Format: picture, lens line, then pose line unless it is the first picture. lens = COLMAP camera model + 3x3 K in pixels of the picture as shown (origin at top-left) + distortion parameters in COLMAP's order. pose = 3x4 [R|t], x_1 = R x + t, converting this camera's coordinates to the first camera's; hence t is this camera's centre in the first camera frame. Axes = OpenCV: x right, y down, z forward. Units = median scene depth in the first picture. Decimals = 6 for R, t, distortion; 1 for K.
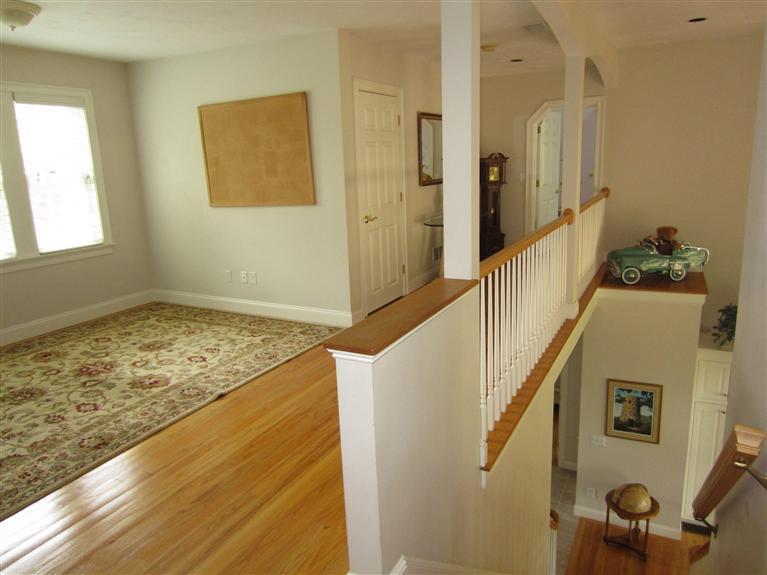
lens RADIAL K [[538.8, 0, 385.9], [0, 538.8, 288.1], [0, 0, 1]] dist [-0.029773, -0.001413]
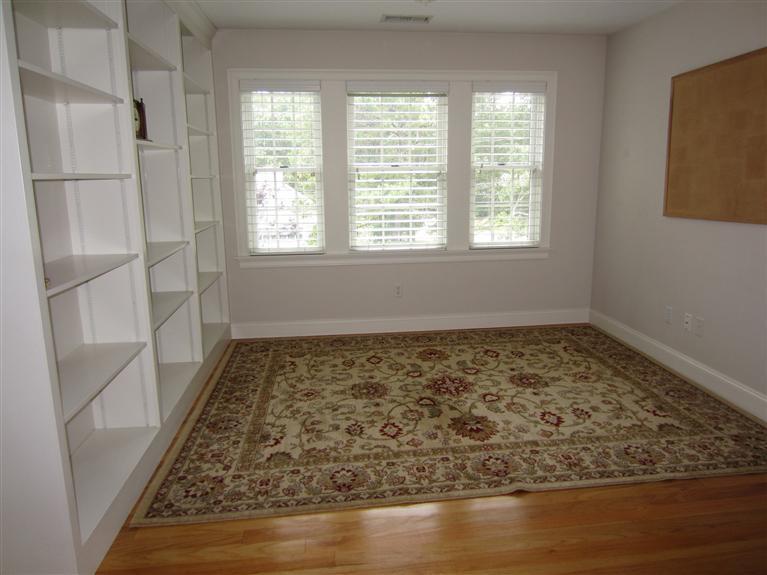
lens RADIAL K [[538.8, 0, 380.3], [0, 538.8, 282.3], [0, 0, 1]] dist [-0.029773, -0.001413]
pose [[0.553307, 0.181382, -0.812989, 0.080099], [-0.192070, 0.977485, 0.087362, -0.068818], [0.810531, 0.107813, 0.575688, 0.367257]]
